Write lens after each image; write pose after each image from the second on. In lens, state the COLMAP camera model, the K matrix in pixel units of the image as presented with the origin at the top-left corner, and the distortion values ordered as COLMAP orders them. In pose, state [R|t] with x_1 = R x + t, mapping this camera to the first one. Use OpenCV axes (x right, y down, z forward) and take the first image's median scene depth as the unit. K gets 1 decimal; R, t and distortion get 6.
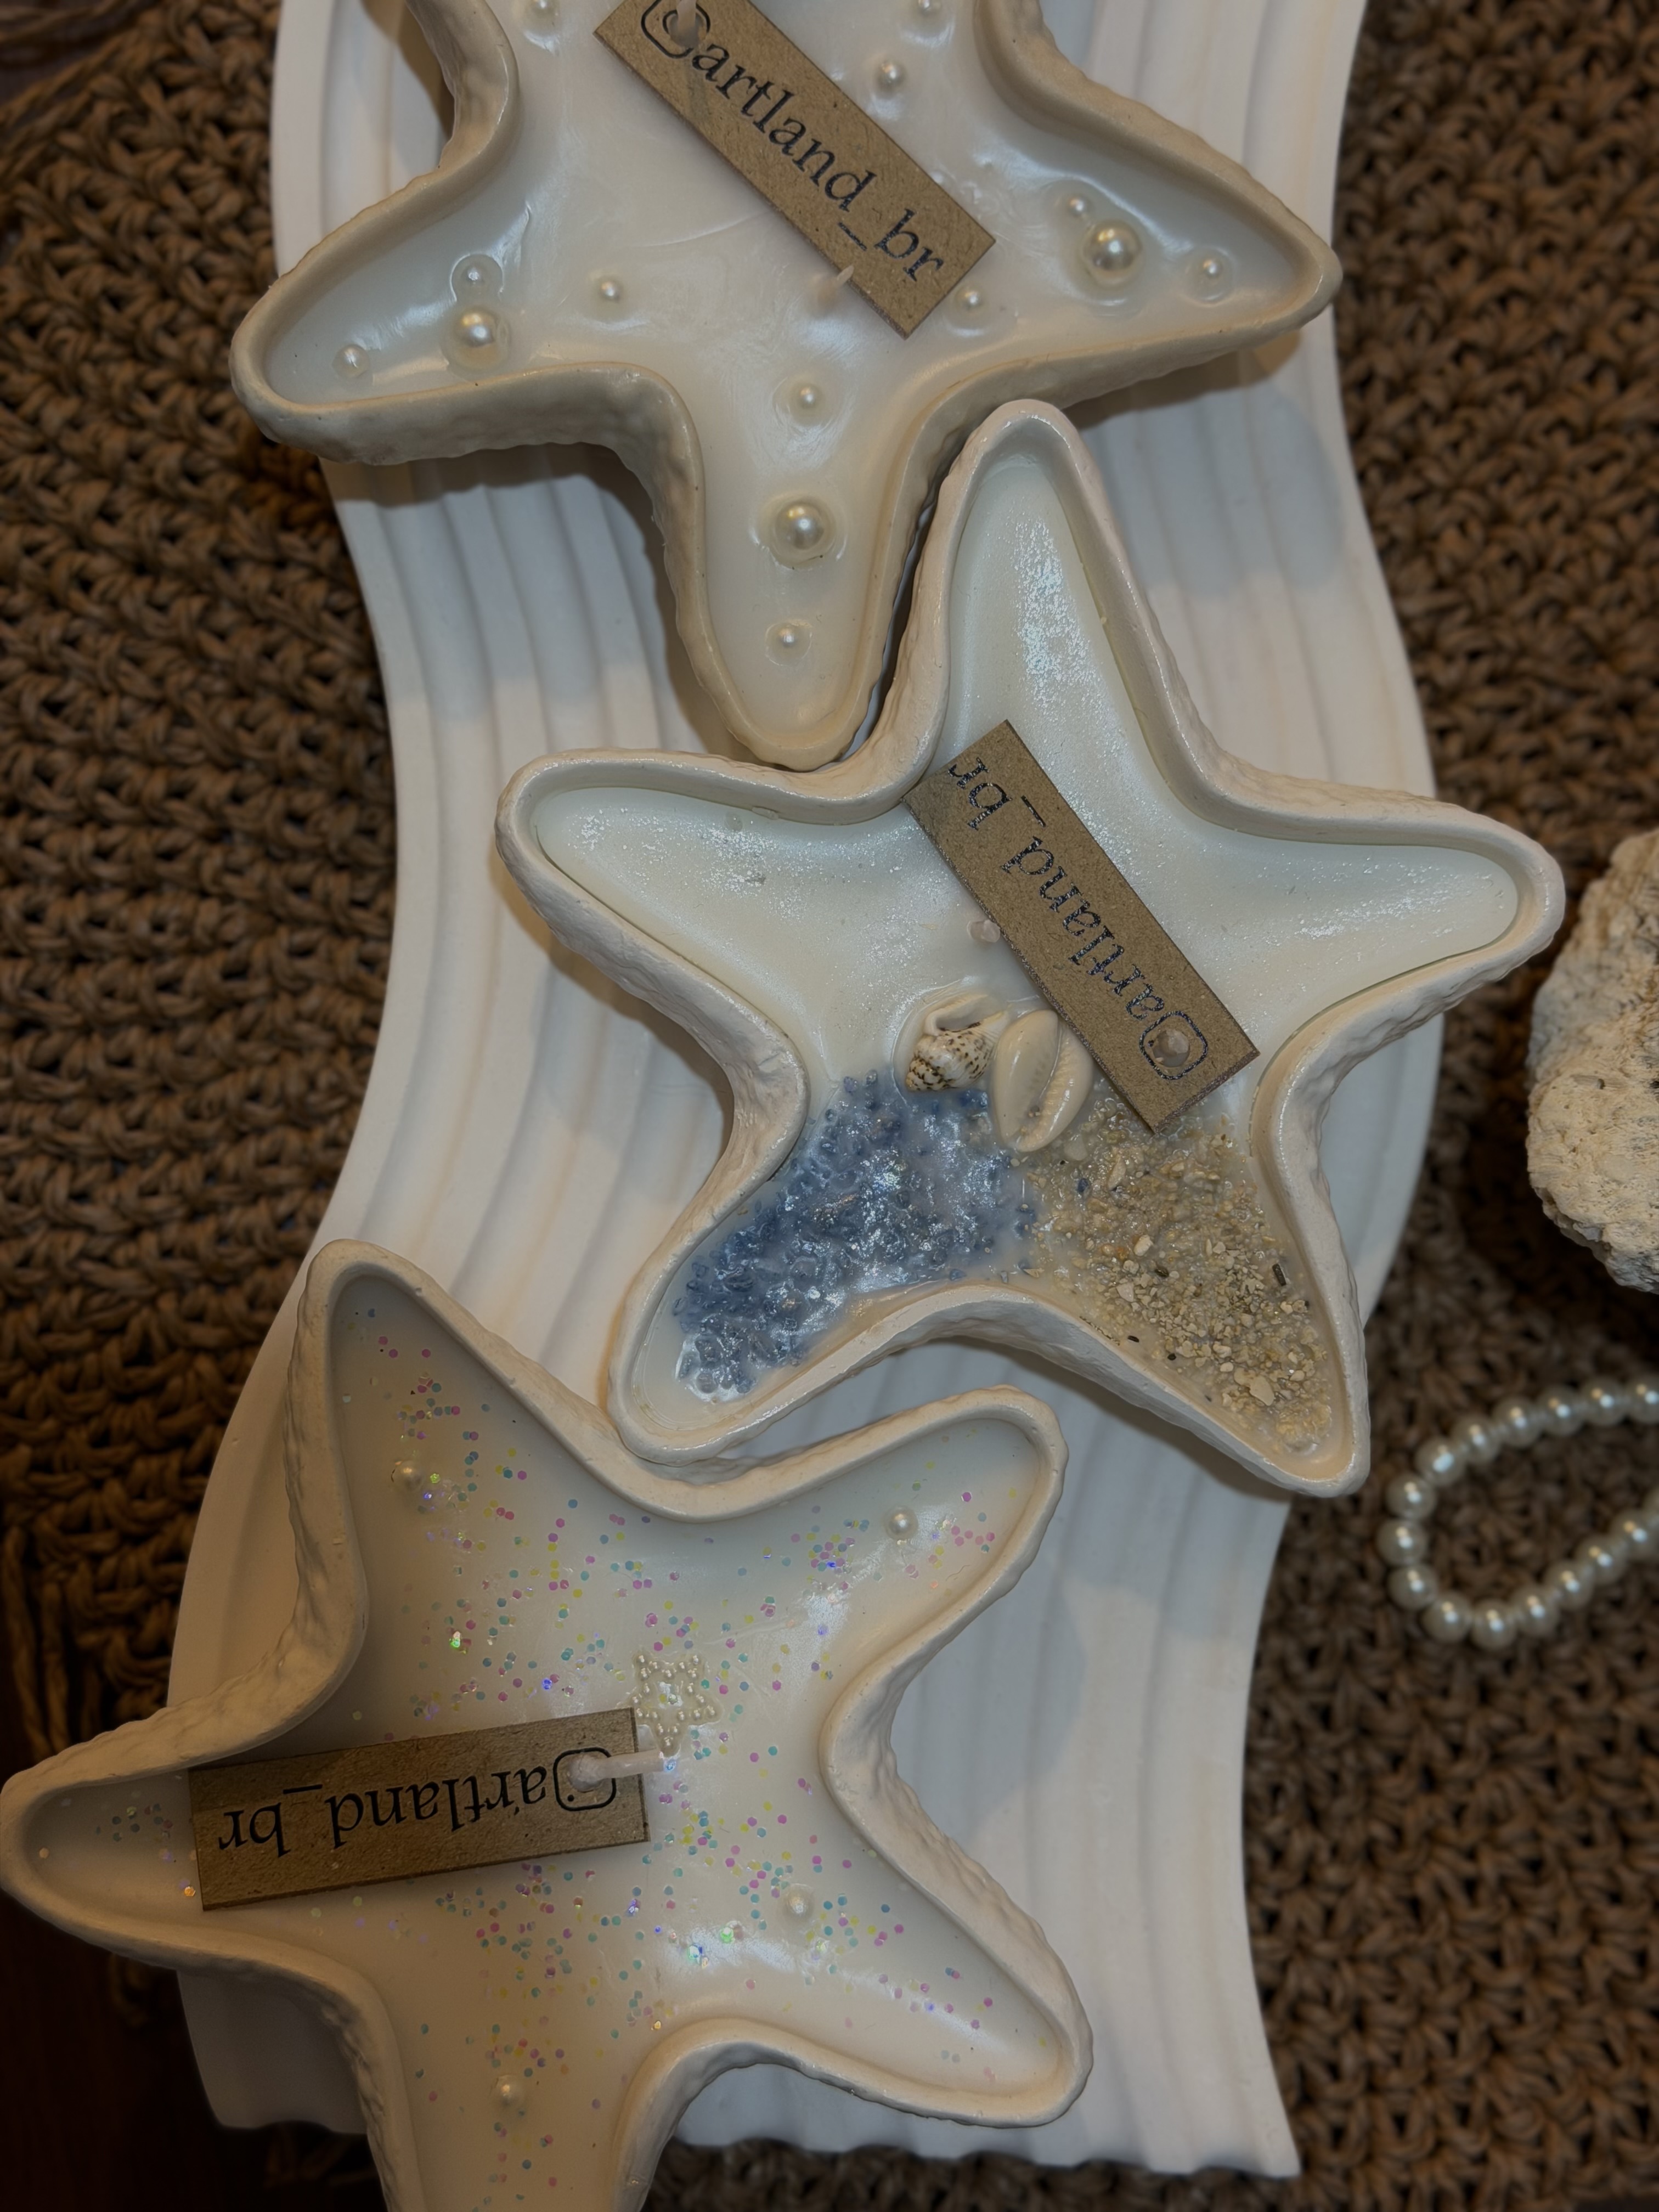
lens RADIAL K [[3245.0, 0, 811.6], [0, 3245.0, 1117.3], [0, 0, 1]] dist [0.134241, 0.000000]
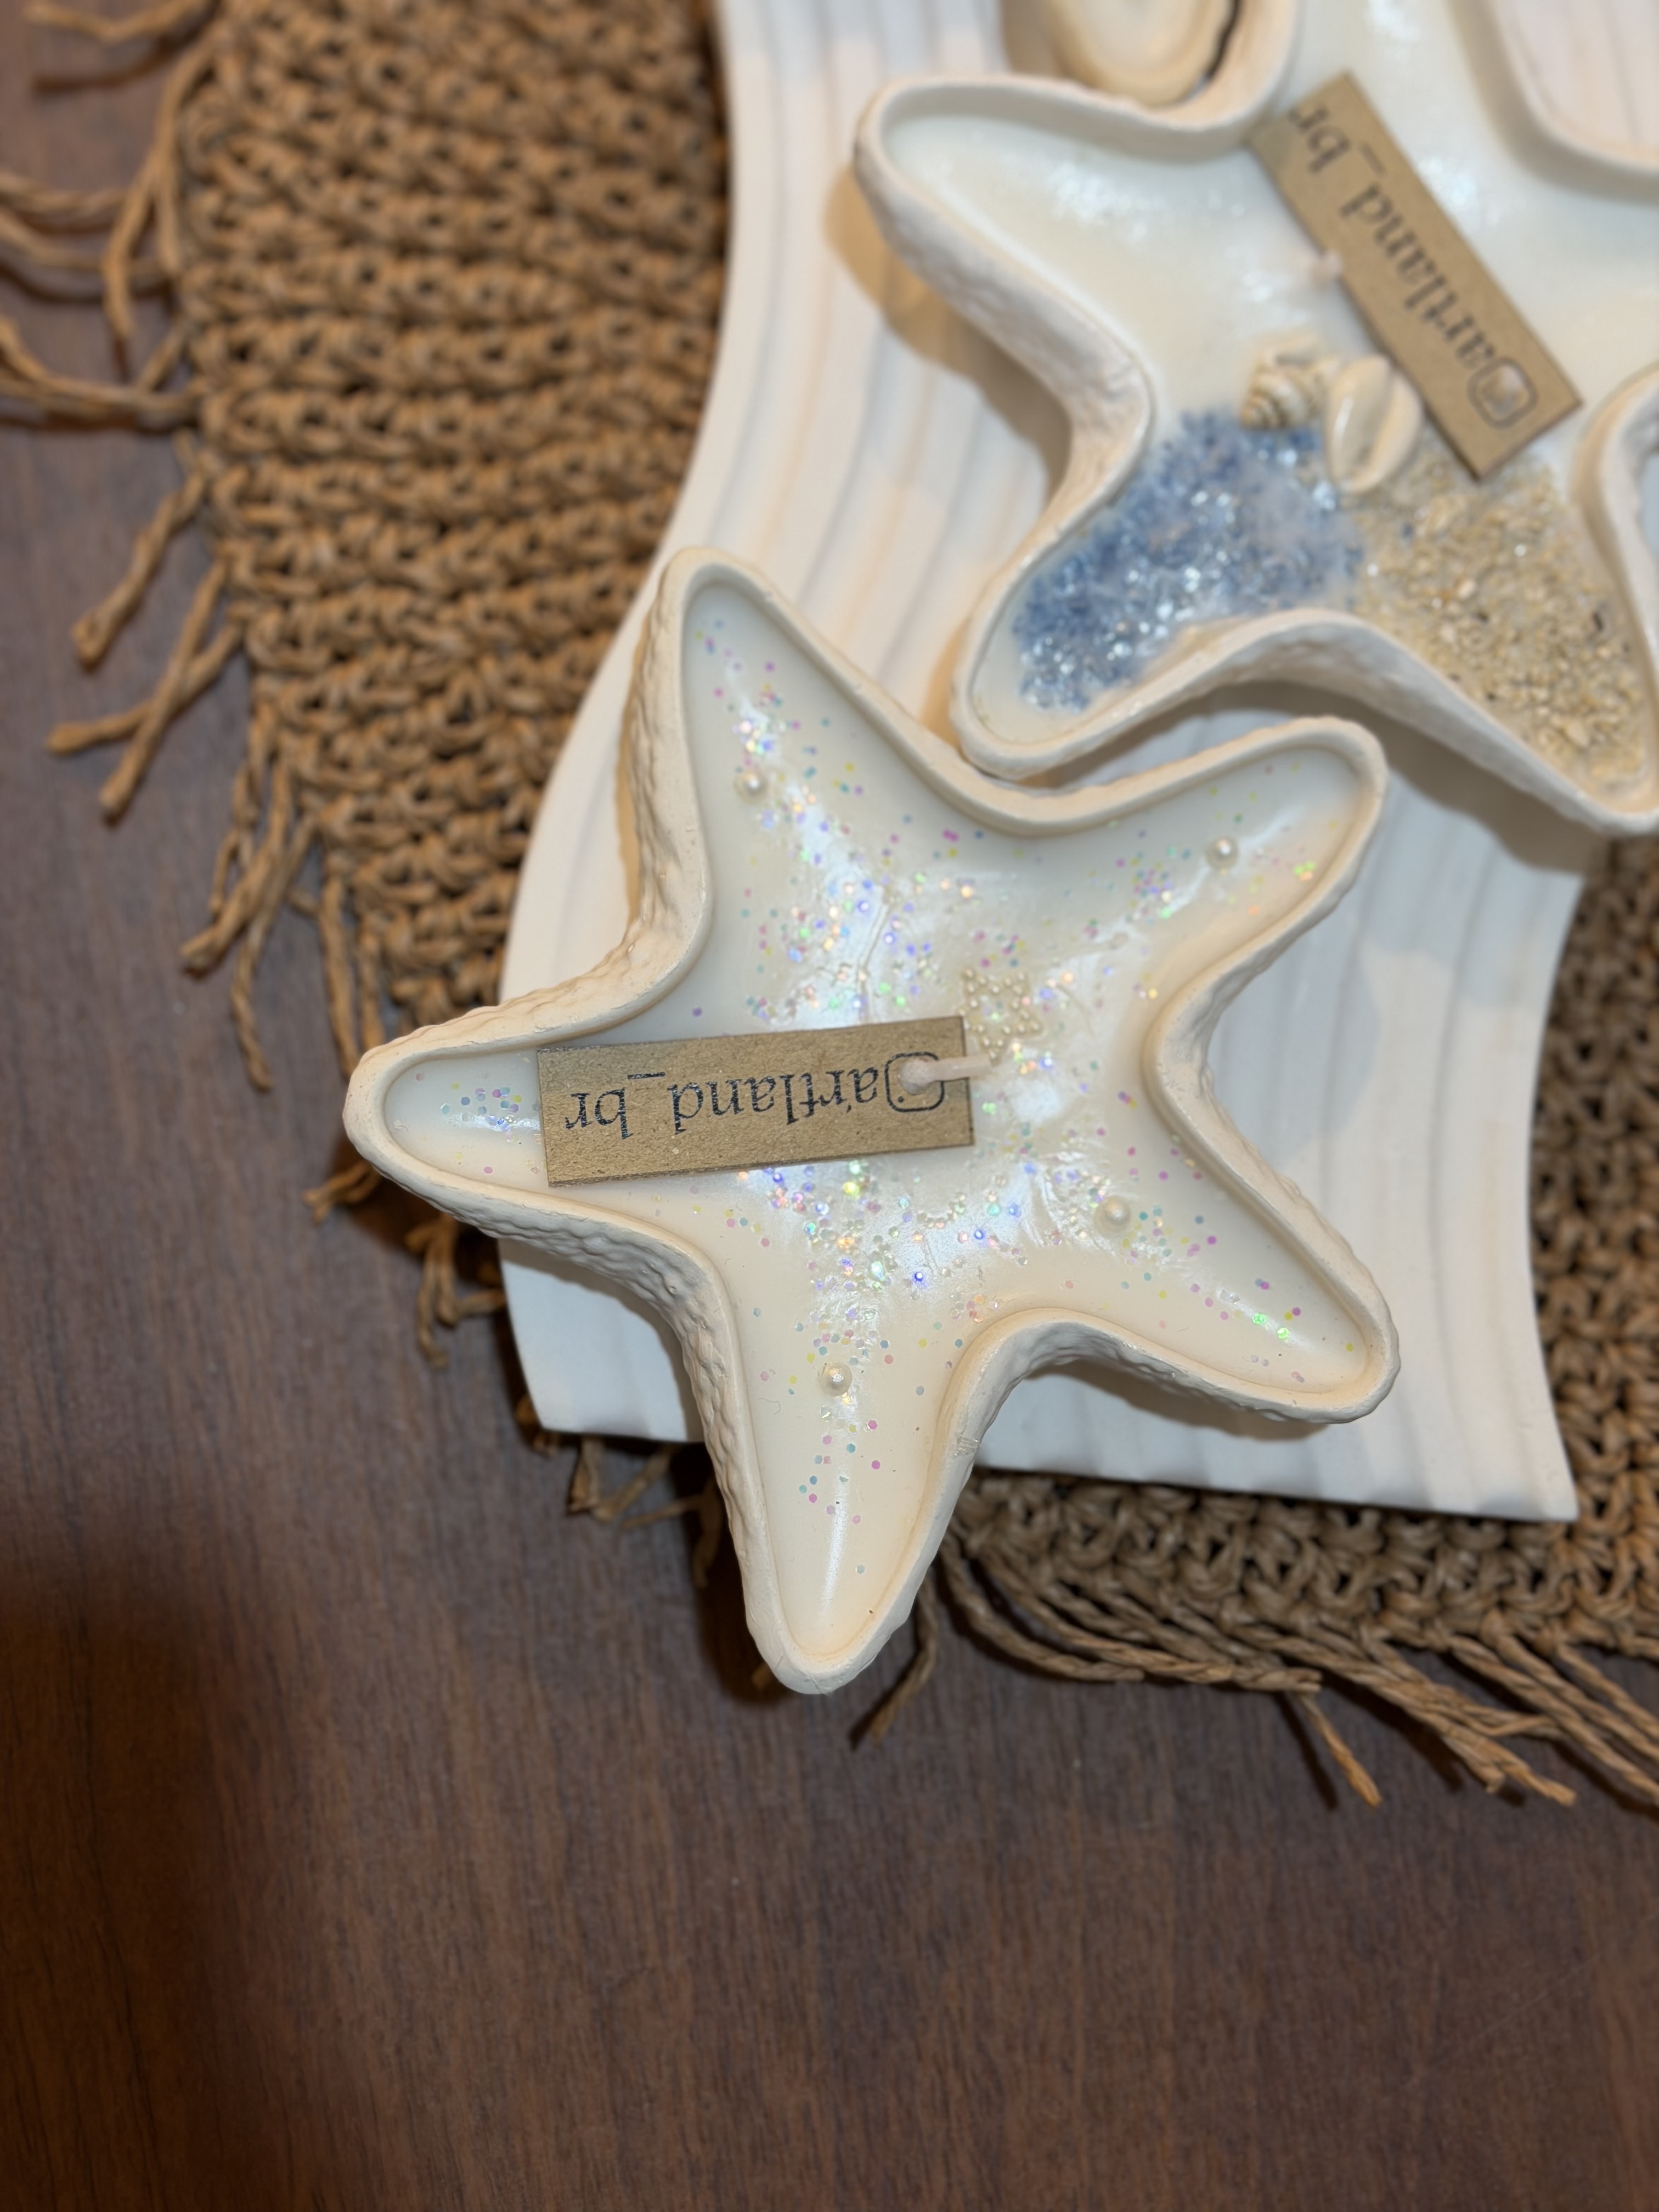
lens RADIAL K [[3245.0, 0, 816.2], [0, 3245.0, 1126.0], [0, 0, 1]] dist [0.134241, 0.000000]
pose [[0.999404, 0.025653, 0.023077, -0.116589], [-0.025244, 0.999522, -0.017869, 0.221699], [-0.023525, 0.017276, 0.999574, -0.023023]]
